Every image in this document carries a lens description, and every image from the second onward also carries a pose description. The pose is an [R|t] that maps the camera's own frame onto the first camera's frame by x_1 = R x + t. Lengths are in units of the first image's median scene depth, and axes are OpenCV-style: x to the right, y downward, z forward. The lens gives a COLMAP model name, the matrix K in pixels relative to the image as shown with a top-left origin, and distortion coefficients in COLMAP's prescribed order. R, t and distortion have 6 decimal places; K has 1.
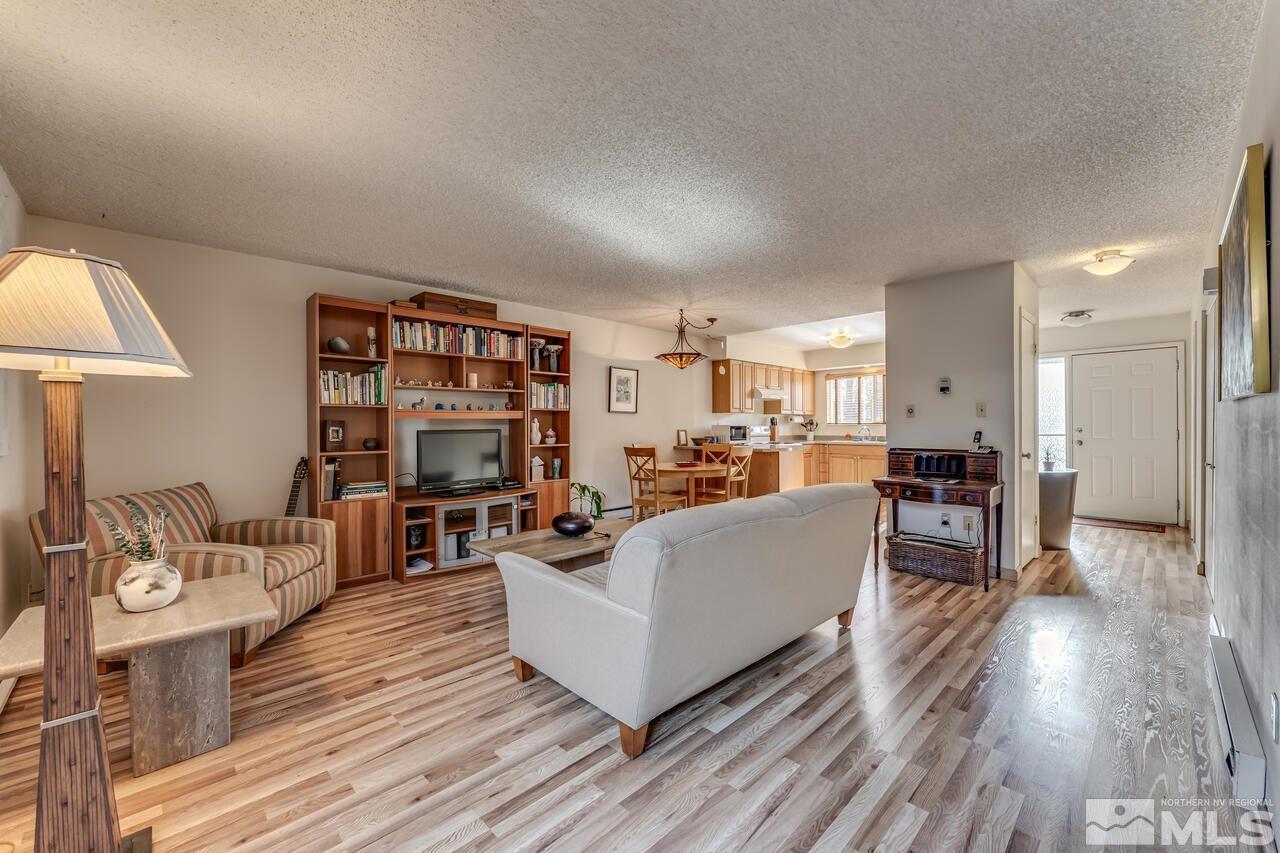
lens RADIAL K [[514.4, 0, 636.2], [0, 514.4, 428.2], [0, 0, 1]] dist [0.000481, -0.000127]
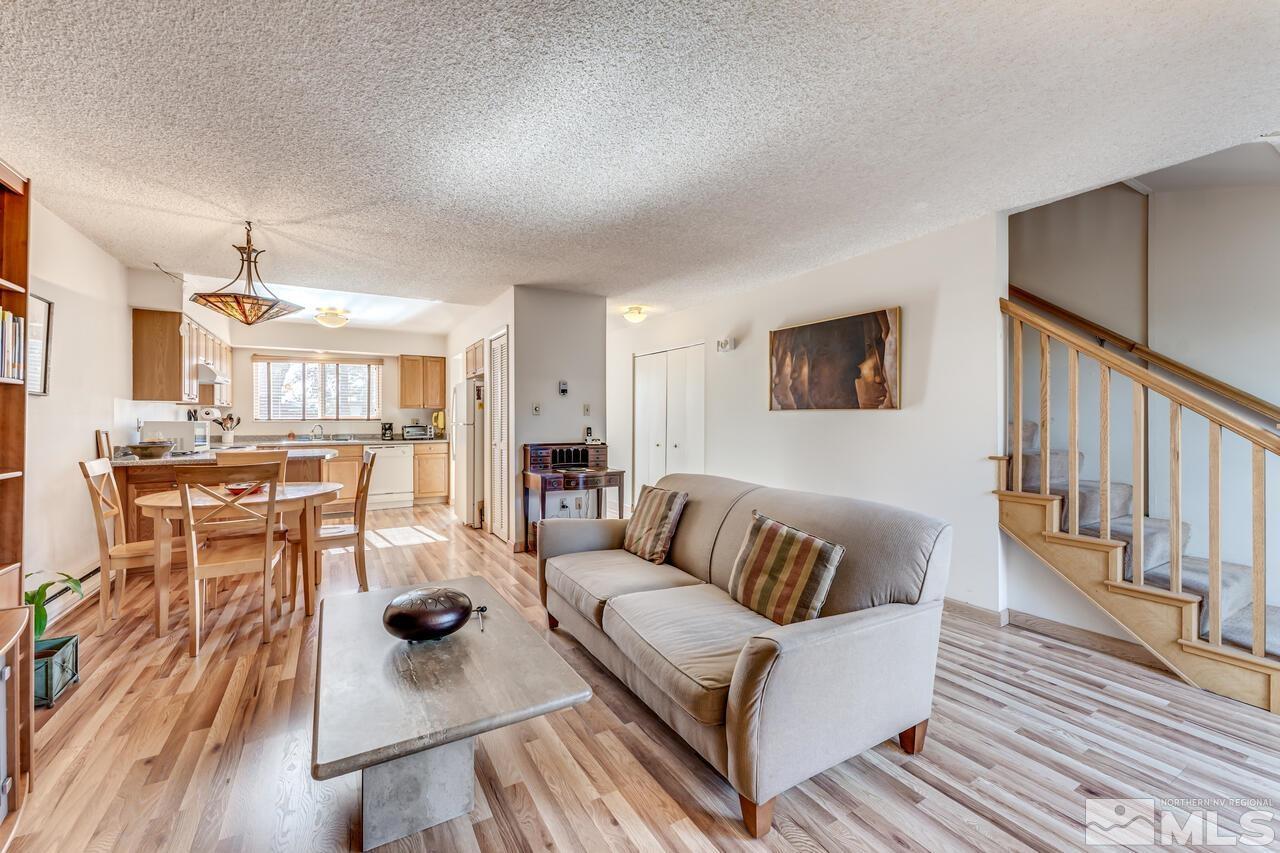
lens RADIAL K [[514.4, 0, 643.6], [0, 514.4, 421.6], [0, 0, 1]] dist [0.000481, -0.000127]
pose [[0.223283, 0.001297, 0.974753, -0.453265], [0.003276, 0.999992, -0.002081, -0.004574], [-0.974748, 0.003658, 0.223278, 0.525370]]
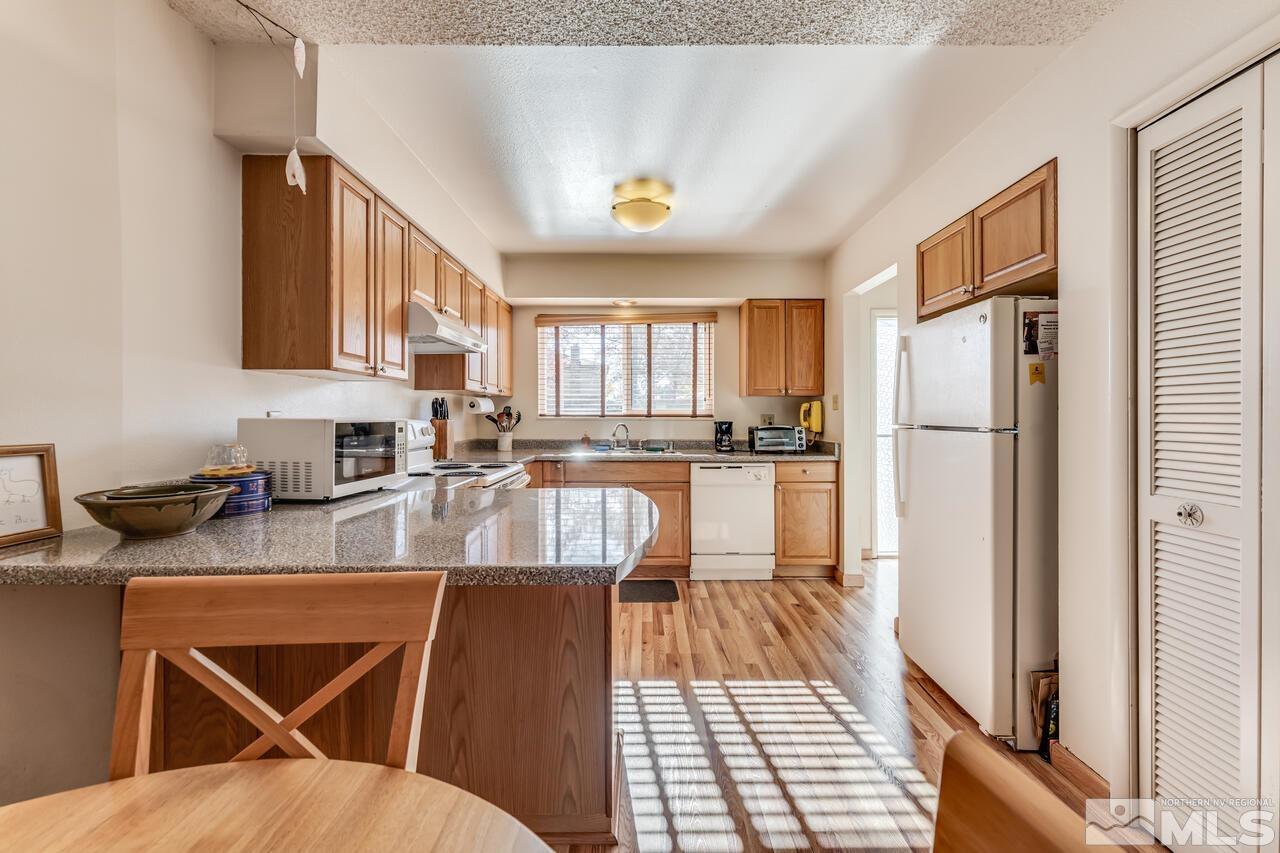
lens RADIAL K [[514.4, 0, 644.1], [0, 514.4, 413.6], [0, 0, 1]] dist [0.000481, -0.000127]
pose [[0.692477, 0.010347, 0.721366, 0.169094], [-0.001604, 0.999917, -0.012803, -0.008724], [-0.721438, 0.007709, 0.692436, 1.127747]]
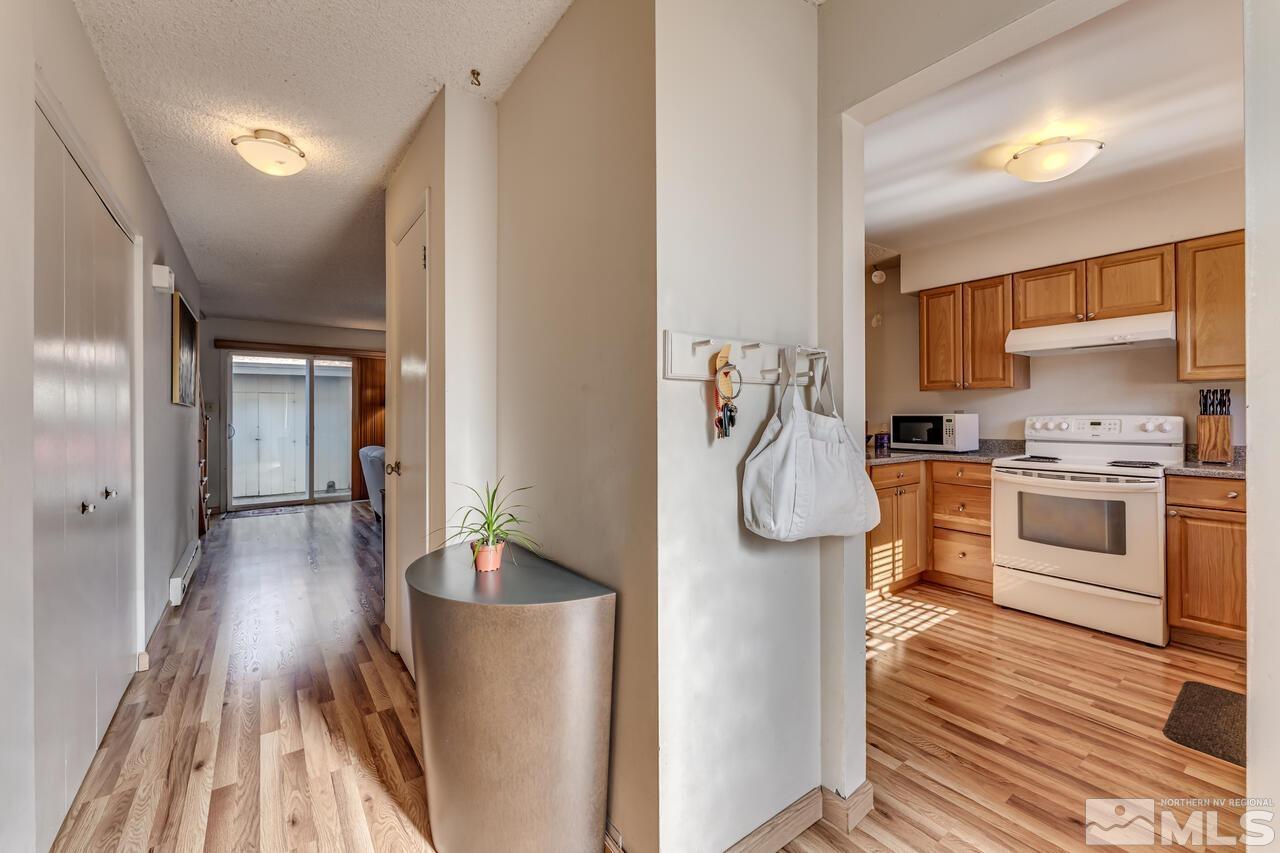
lens RADIAL K [[514.4, 0, 649.4], [0, 514.4, 410.7], [0, 0, 1]] dist [0.000481, -0.000127]
pose [[-0.130859, -0.004023, -0.991393, 1.178860], [0.000631, 0.999991, -0.004142, -0.011875], [0.991401, -0.001168, -0.130856, 1.243603]]
